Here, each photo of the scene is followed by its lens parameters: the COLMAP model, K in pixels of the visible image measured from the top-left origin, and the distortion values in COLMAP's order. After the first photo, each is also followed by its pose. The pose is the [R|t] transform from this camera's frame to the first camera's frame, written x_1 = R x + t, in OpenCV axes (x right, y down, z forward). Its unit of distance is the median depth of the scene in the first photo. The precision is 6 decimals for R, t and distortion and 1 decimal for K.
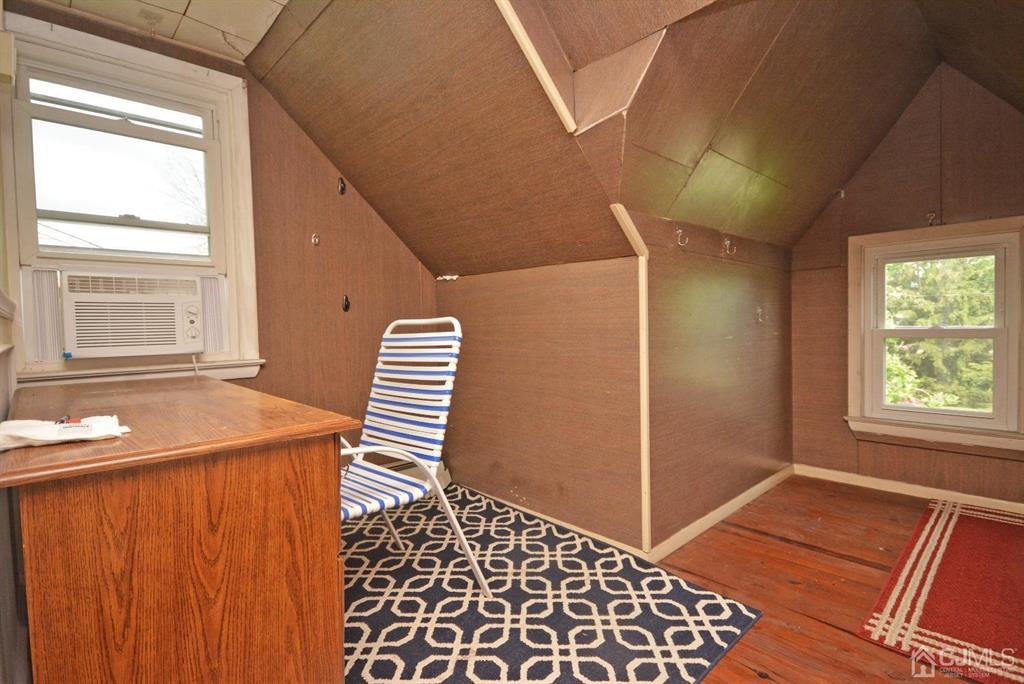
lens RADIAL K [[503.4, 0, 510.9], [0, 503.4, 346.8], [0, 0, 1]] dist [0.004547, 0.000314]
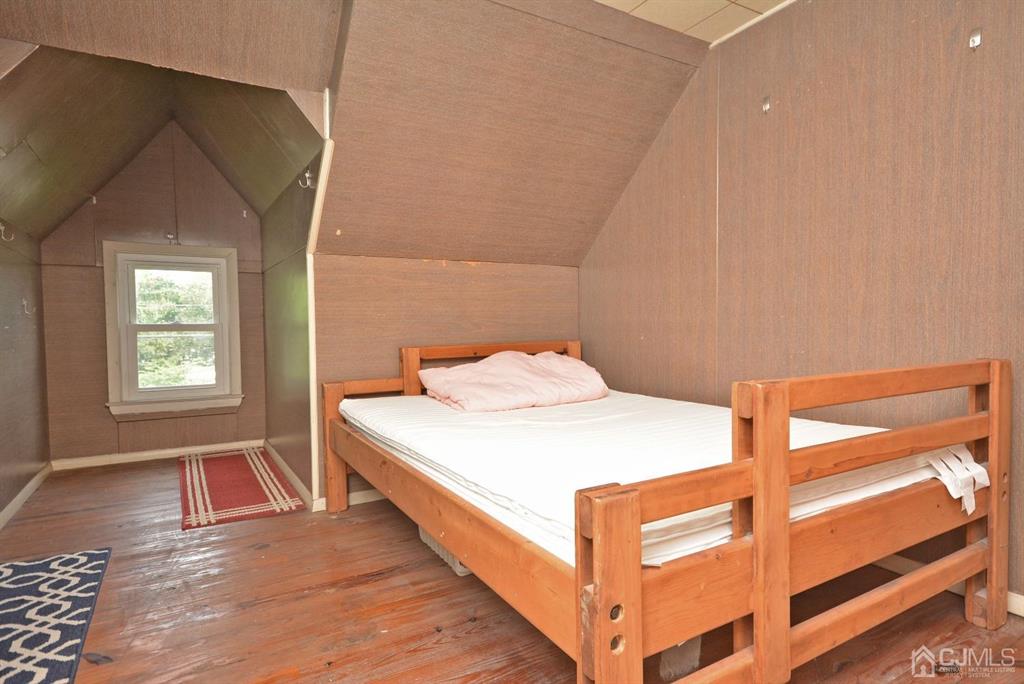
lens RADIAL K [[554.4, 0, 510.1], [0, 554.4, 341.1], [0, 0, 1]] dist [0.000289, -0.000672]
pose [[0.229978, -0.008759, 0.973156, -0.425163], [0.039605, 0.999215, -0.000366, 0.052245], [-0.972390, 0.038626, 0.230144, -0.190885]]
